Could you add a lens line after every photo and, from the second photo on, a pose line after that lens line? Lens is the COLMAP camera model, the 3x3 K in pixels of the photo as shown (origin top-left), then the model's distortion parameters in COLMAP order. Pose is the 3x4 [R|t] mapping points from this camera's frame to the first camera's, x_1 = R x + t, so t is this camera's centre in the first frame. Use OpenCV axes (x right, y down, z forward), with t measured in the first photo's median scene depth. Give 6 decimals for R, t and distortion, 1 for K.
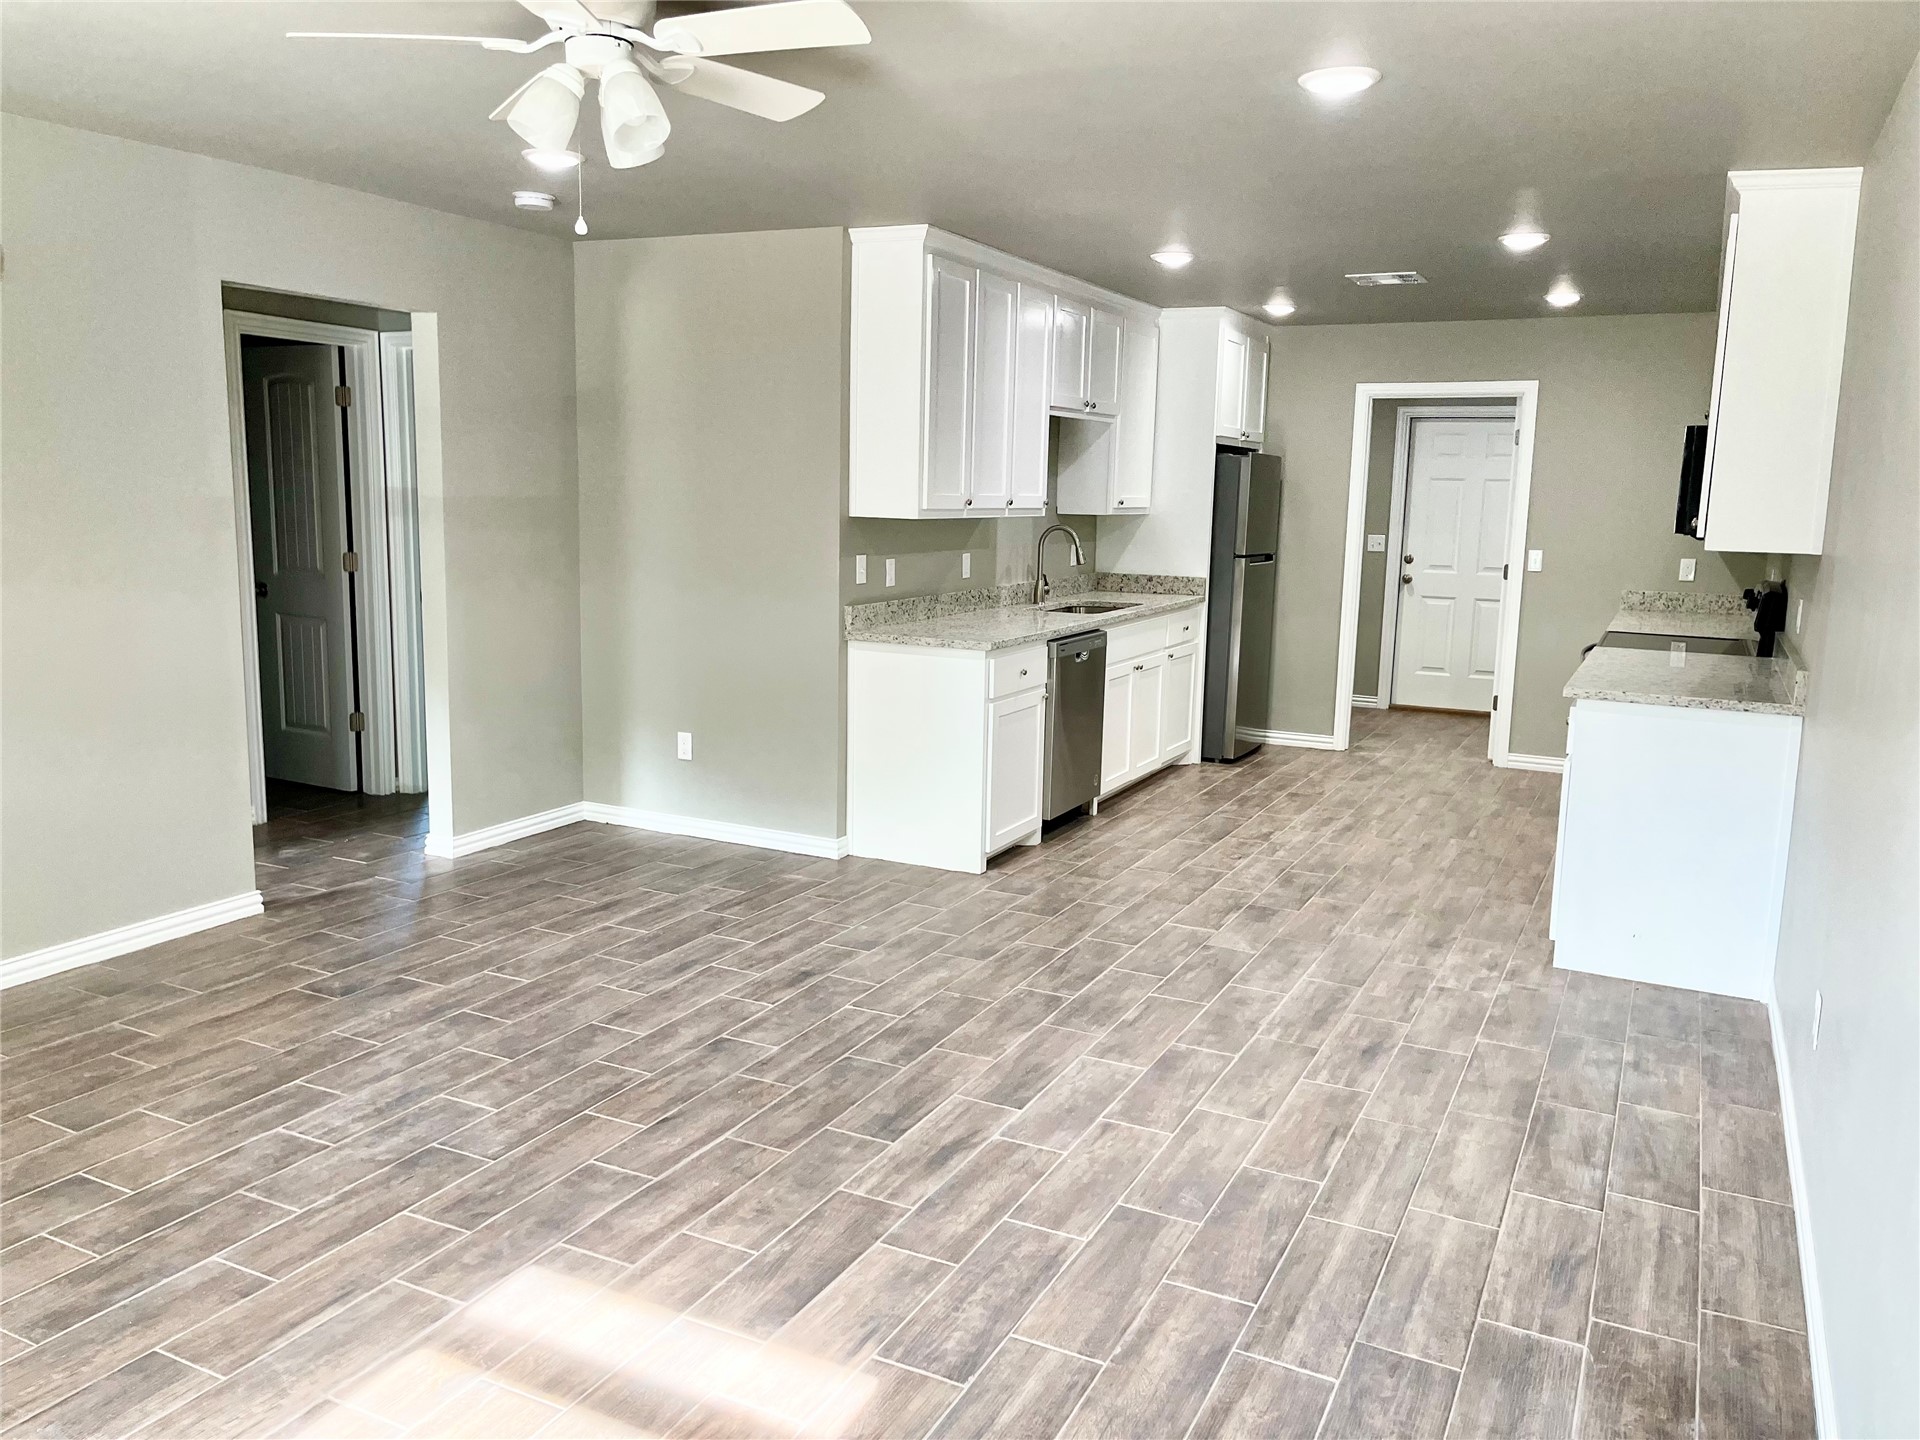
lens RADIAL K [[1464.0, 0, 935.3], [0, 1464.0, 727.4], [0, 0, 1]] dist [0.038225, -0.034397]
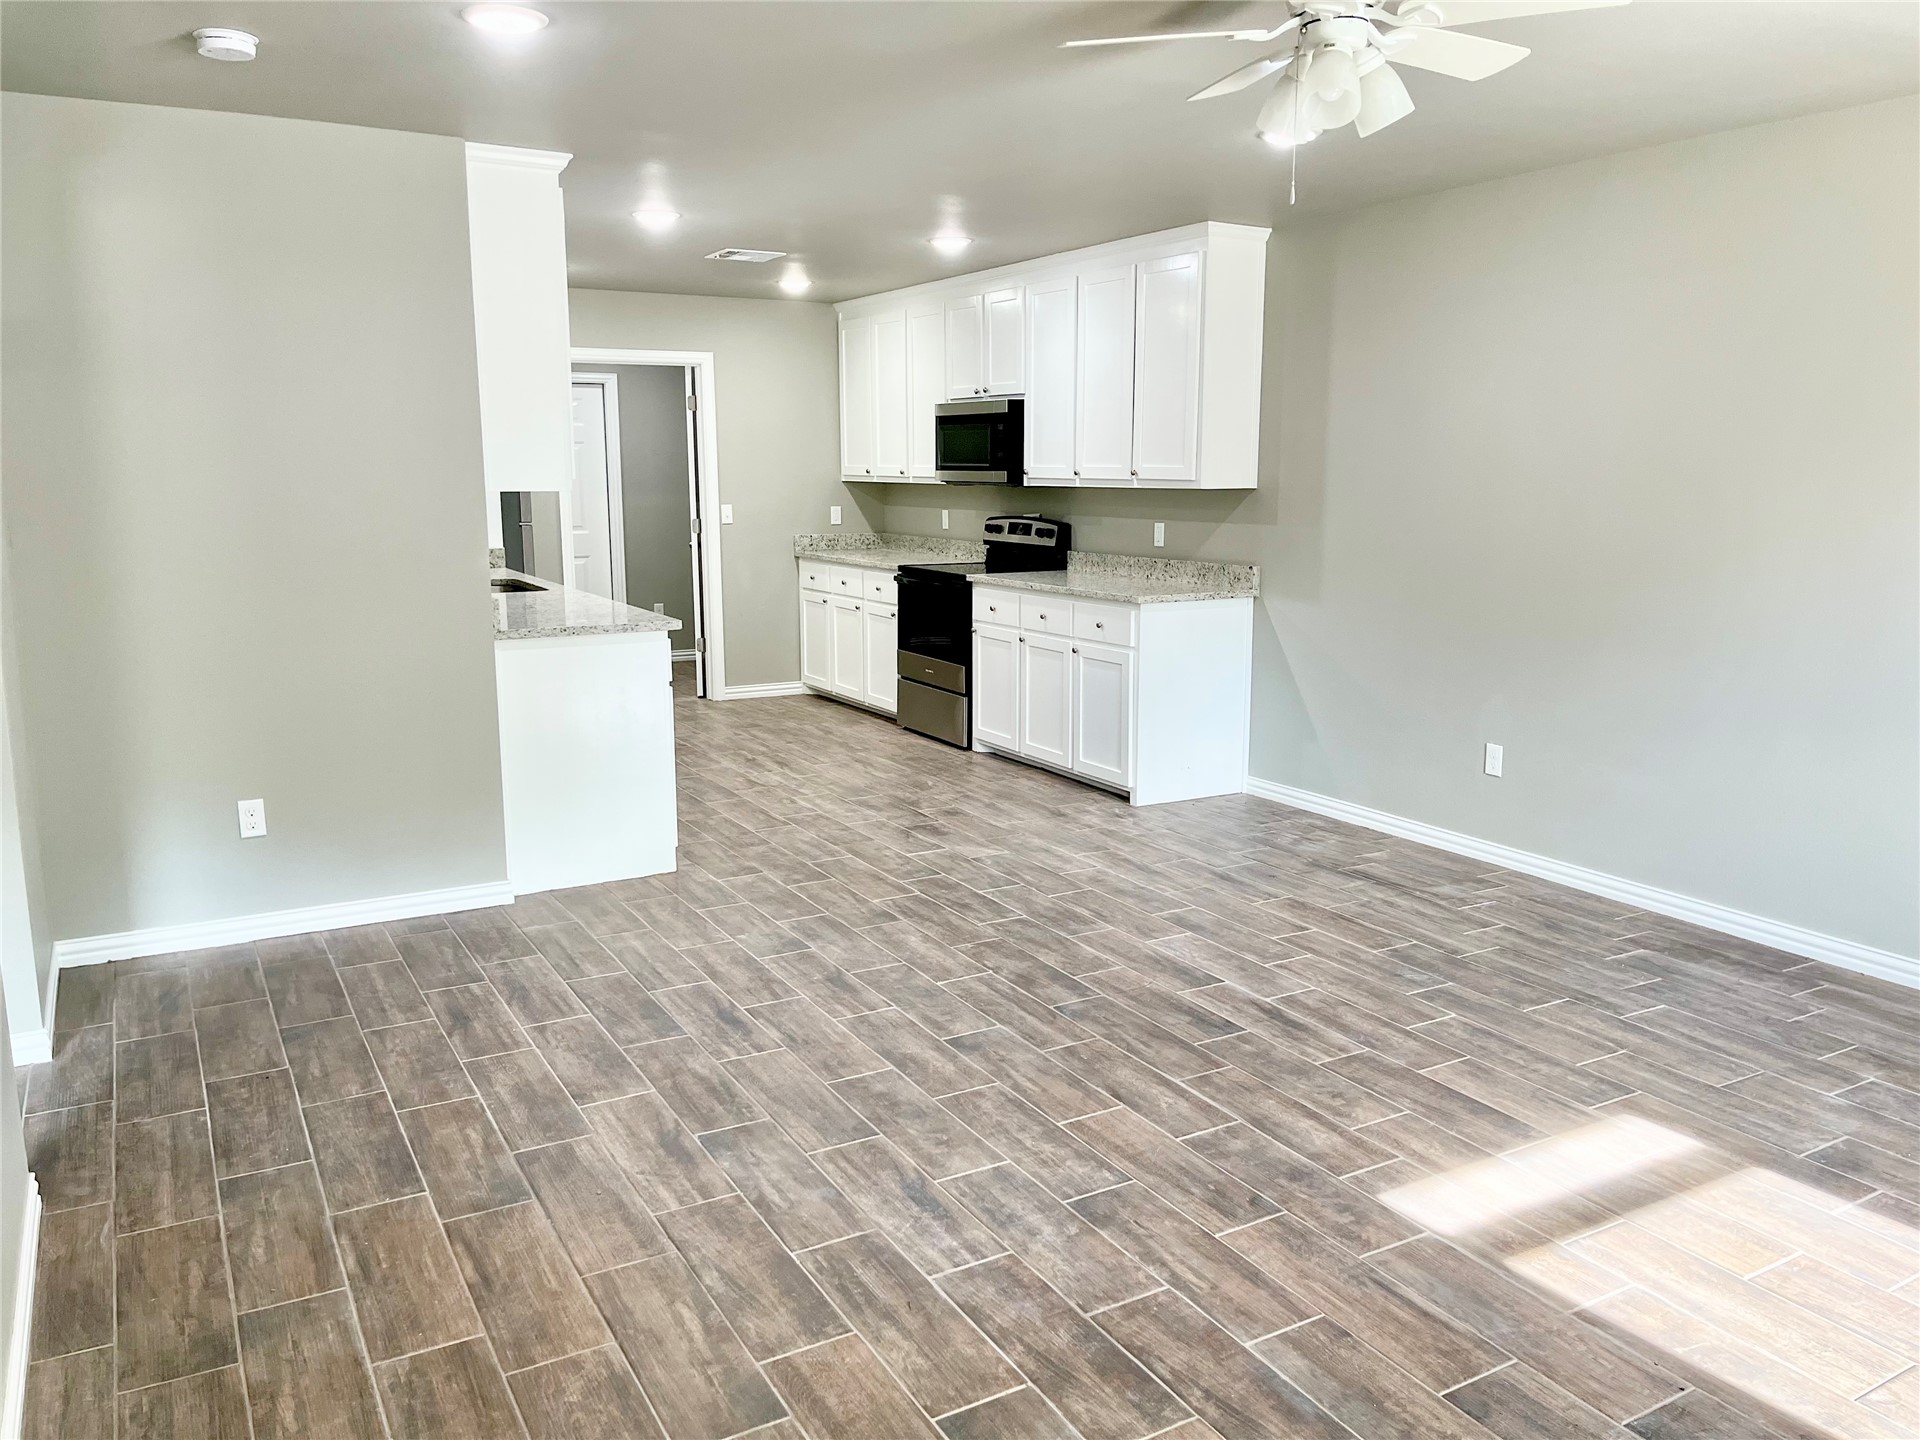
lens RADIAL K [[1464.0, 0, 951.5], [0, 1464.0, 713.8], [0, 0, 1]] dist [0.038225, -0.034397]
pose [[0.556636, -0.167420, 0.813712, -0.912516], [0.154455, 0.983261, 0.096647, -0.092189], [-0.816272, 0.071884, 0.573177, 0.448837]]
